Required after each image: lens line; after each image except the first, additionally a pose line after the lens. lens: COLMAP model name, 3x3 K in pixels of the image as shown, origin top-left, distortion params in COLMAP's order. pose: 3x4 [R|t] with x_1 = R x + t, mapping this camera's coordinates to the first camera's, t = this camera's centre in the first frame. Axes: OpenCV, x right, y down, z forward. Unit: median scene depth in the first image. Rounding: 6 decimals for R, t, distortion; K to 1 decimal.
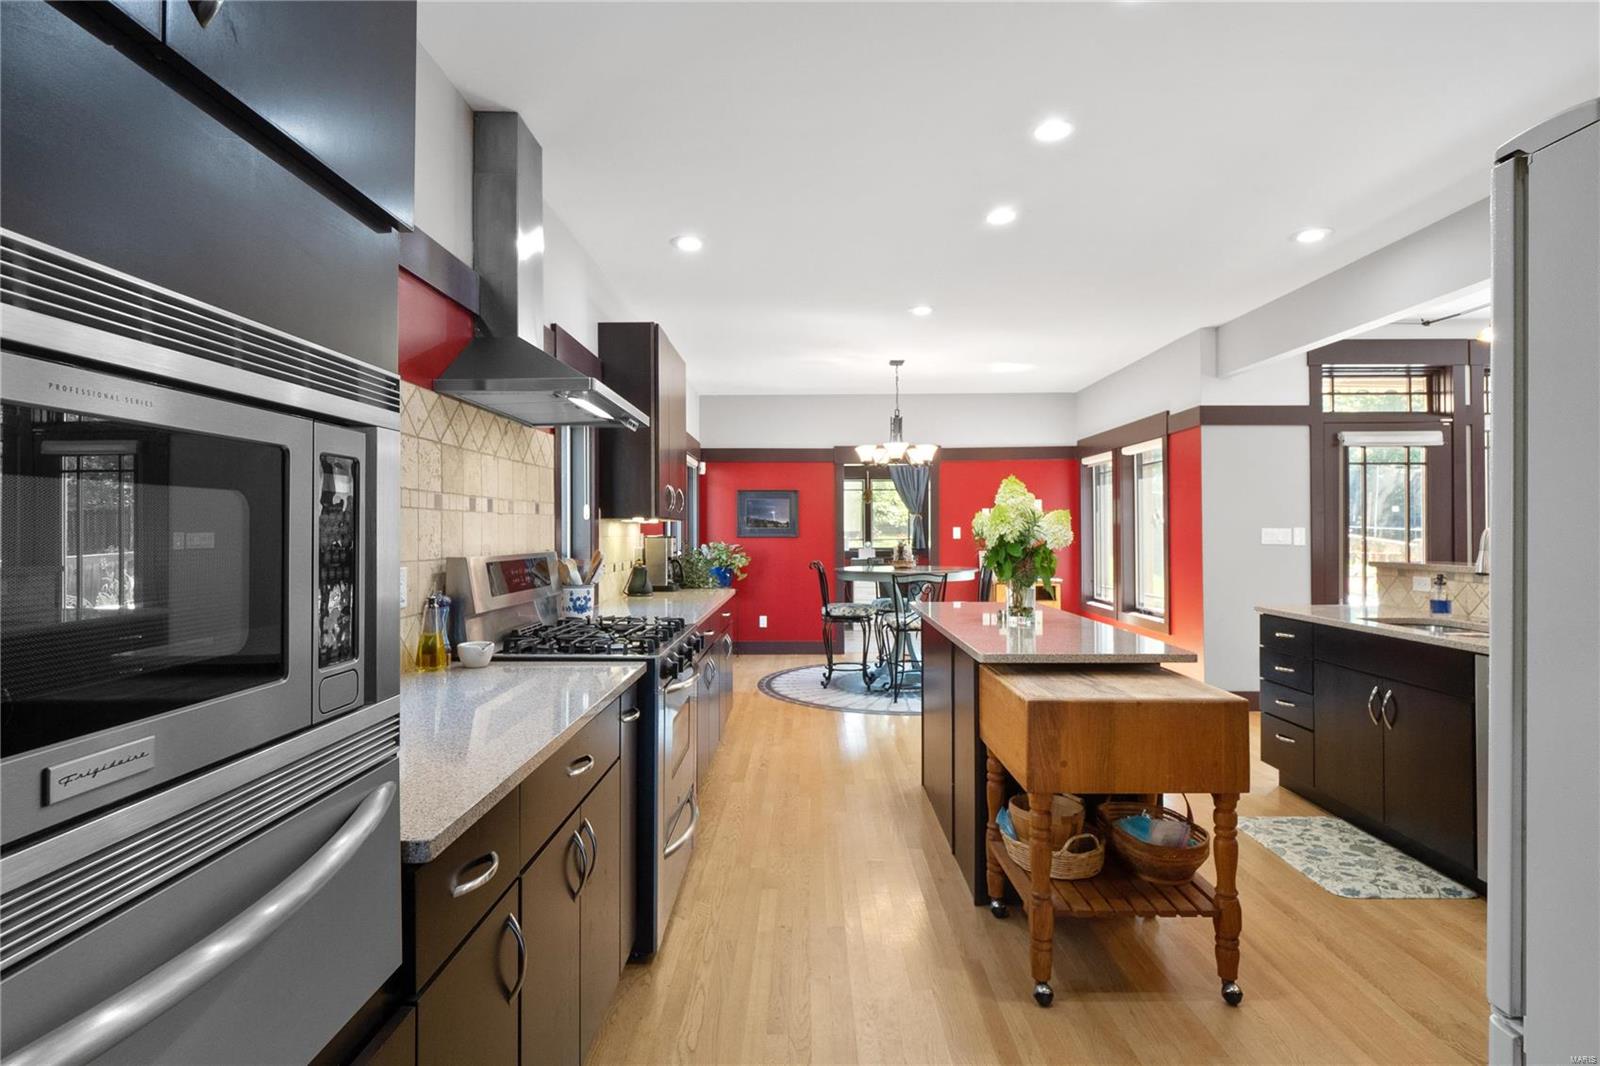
lens RADIAL K [[815.0, 0, 800.4], [0, 815.0, 530.4], [0, 0, 1]] dist [-0.002646, -0.002312]
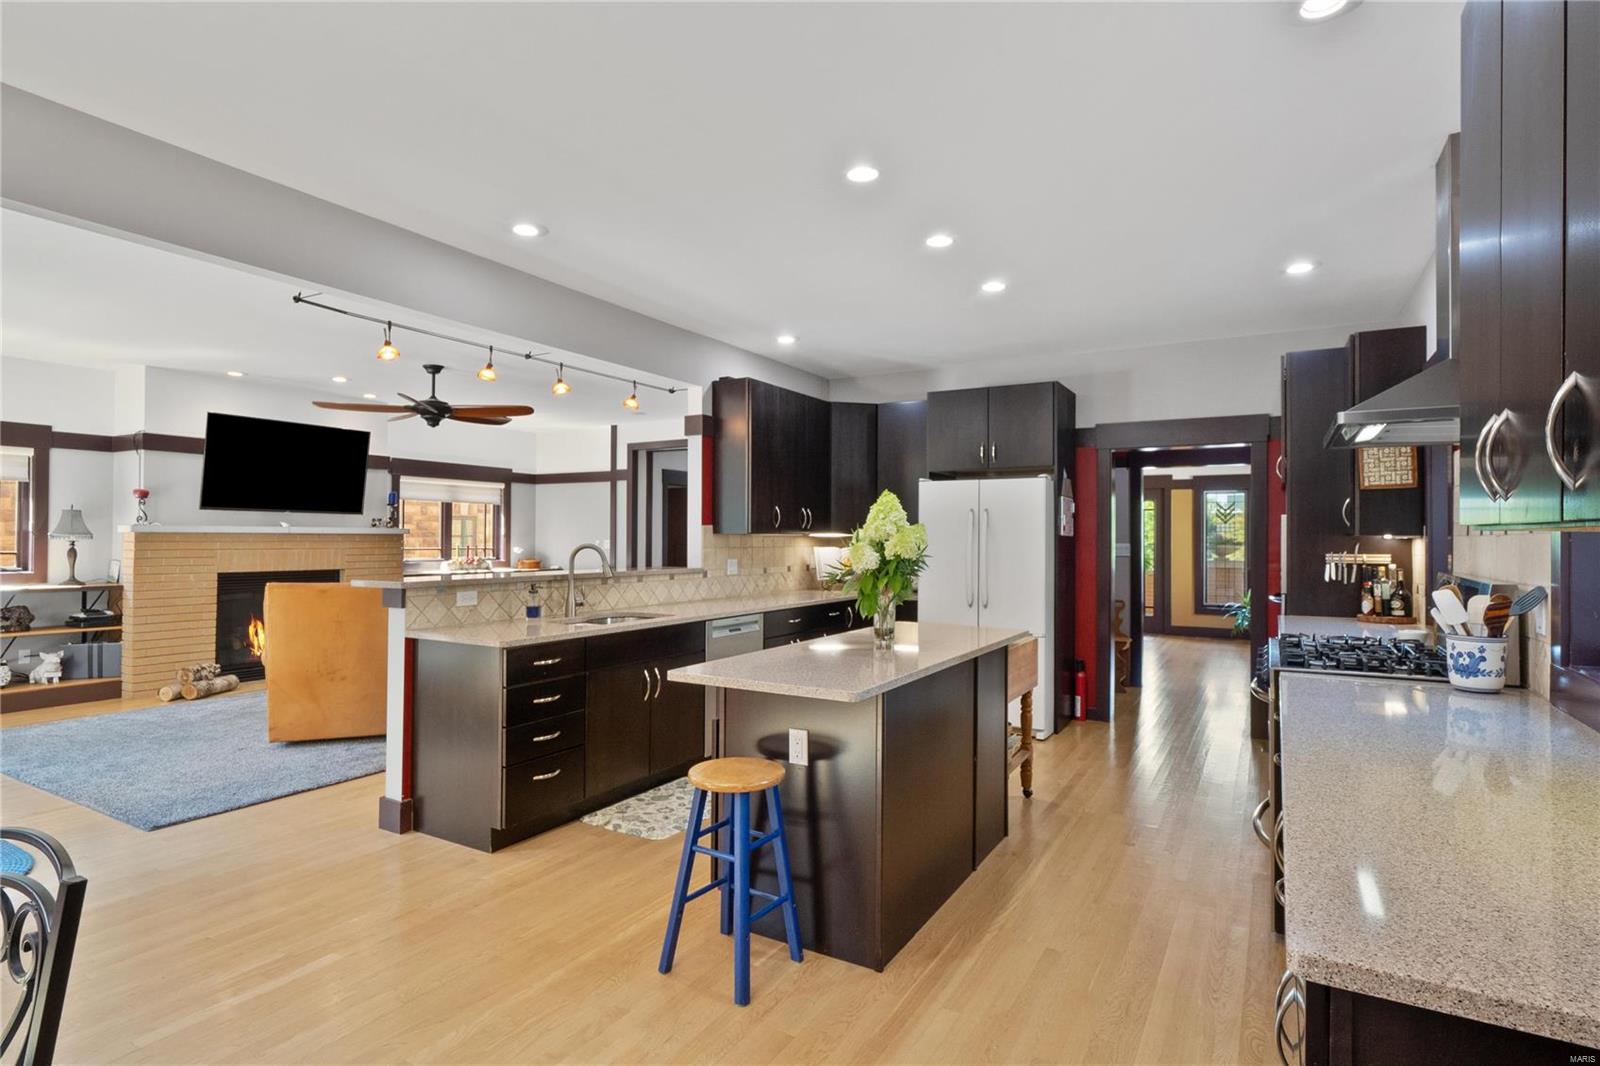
lens RADIAL K [[815.0, 0, 800.4], [0, 815.0, 530.4], [0, 0, 1]] dist [-0.002646, -0.002312]
pose [[-0.868603, 0.001669, 0.495506, -0.118205], [-0.003169, 0.999955, -0.008925, -0.012448], [-0.495499, -0.009322, -0.868559, 1.895312]]
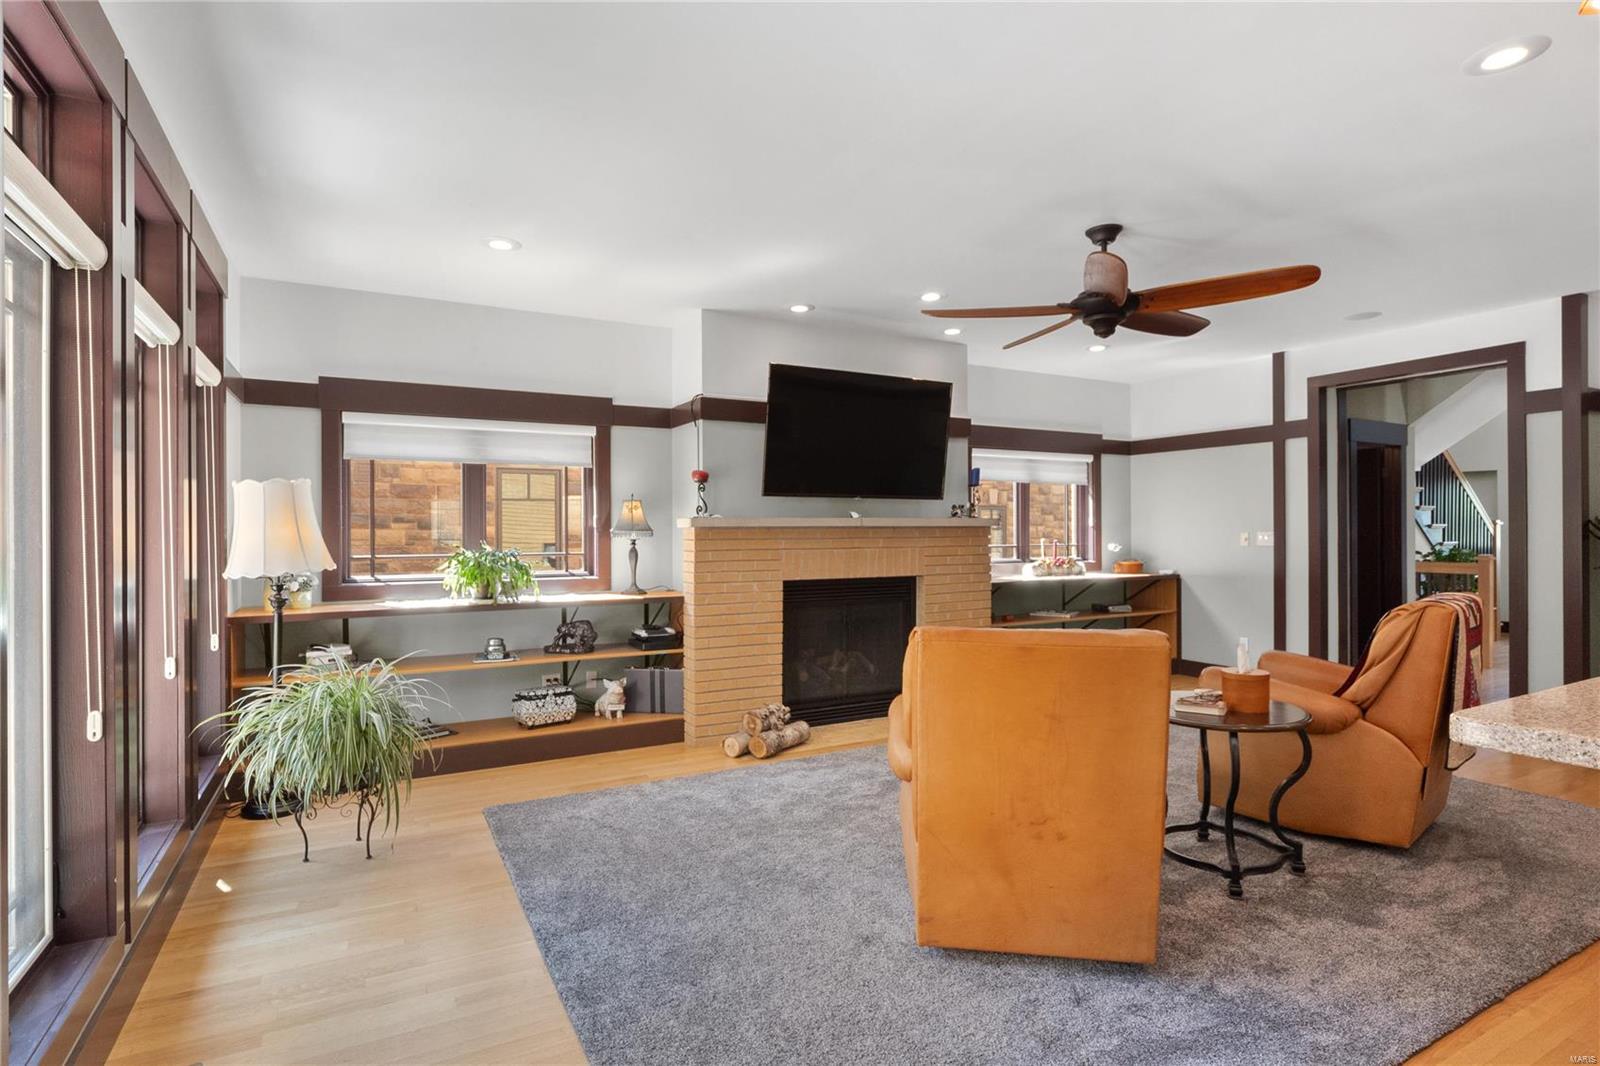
lens RADIAL K [[815.0, 0, 800.4], [0, 815.0, 530.4], [0, 0, 1]] dist [-0.002646, -0.002312]
pose [[-0.481058, 0.004453, 0.876677, 0.851900], [0.007496, 0.999971, -0.000966, -0.012104], [-0.876657, 0.006107, -0.481078, 1.534617]]
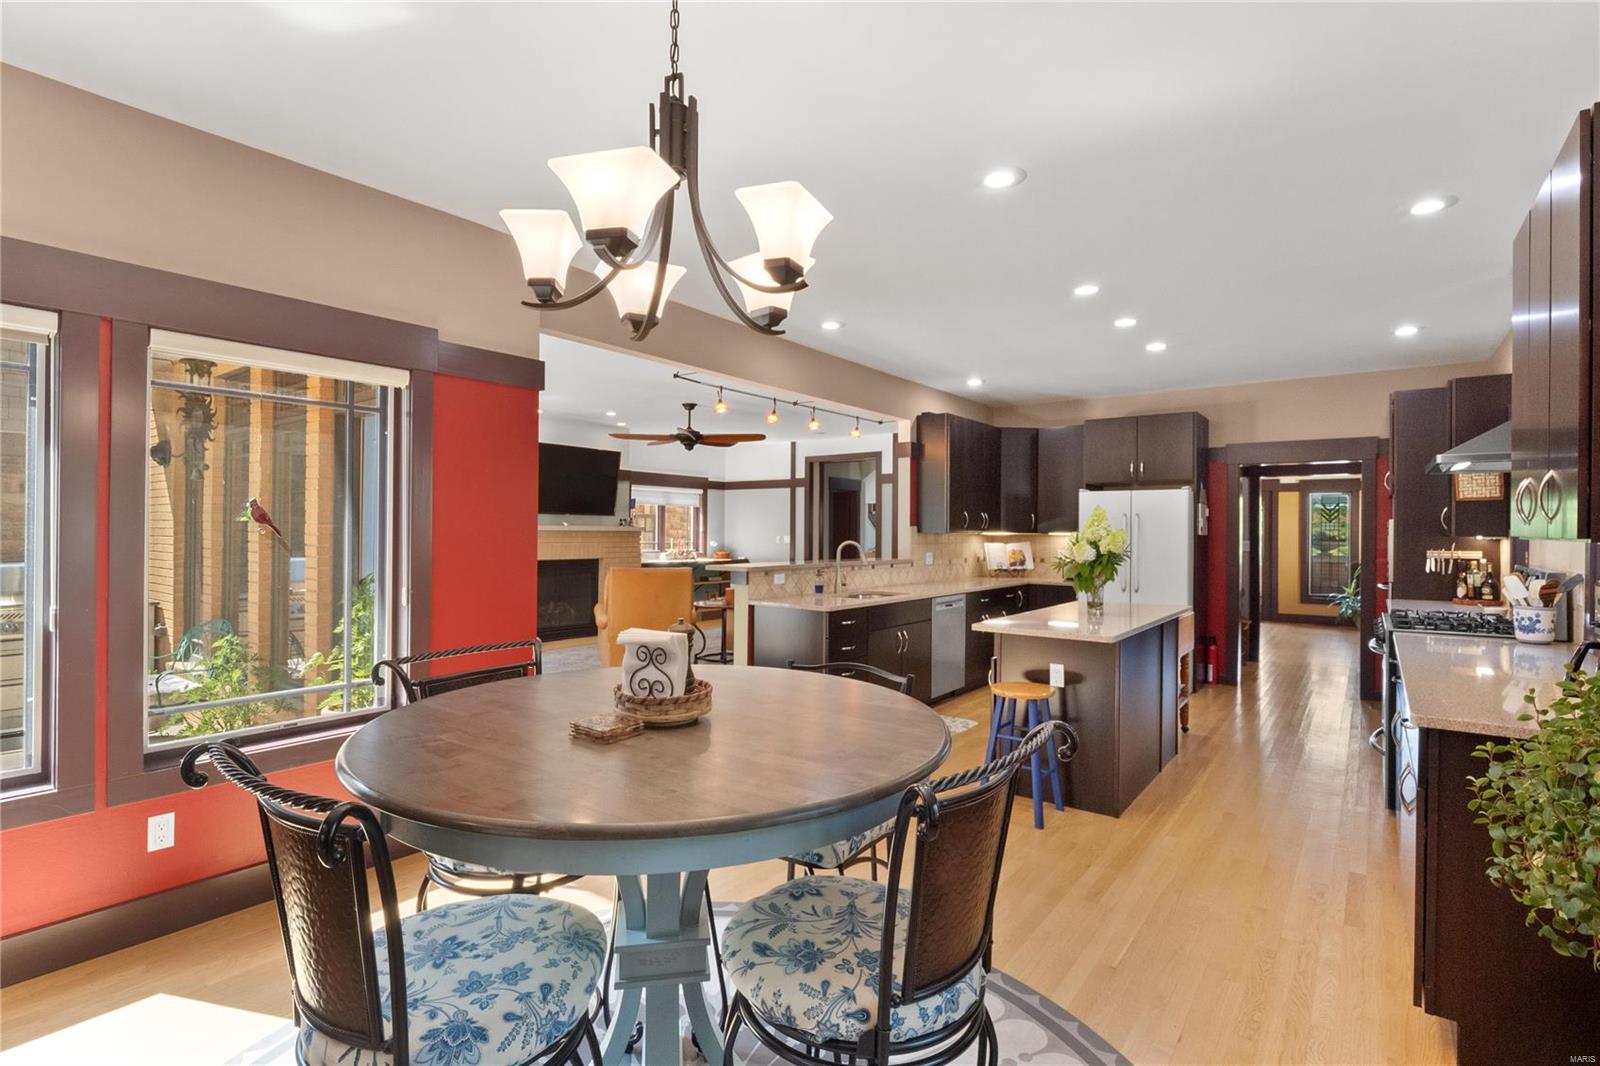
lens RADIAL K [[755.8, 0, 800.5], [0, 755.8, 528.5], [0, 0, 1]] dist [-0.017880, 0.000098]
pose [[-0.800427, -0.001767, 0.599427, -0.092433], [-0.005178, 0.999979, -0.003966, -0.021999], [-0.599408, -0.006279, -0.800419, 2.334799]]
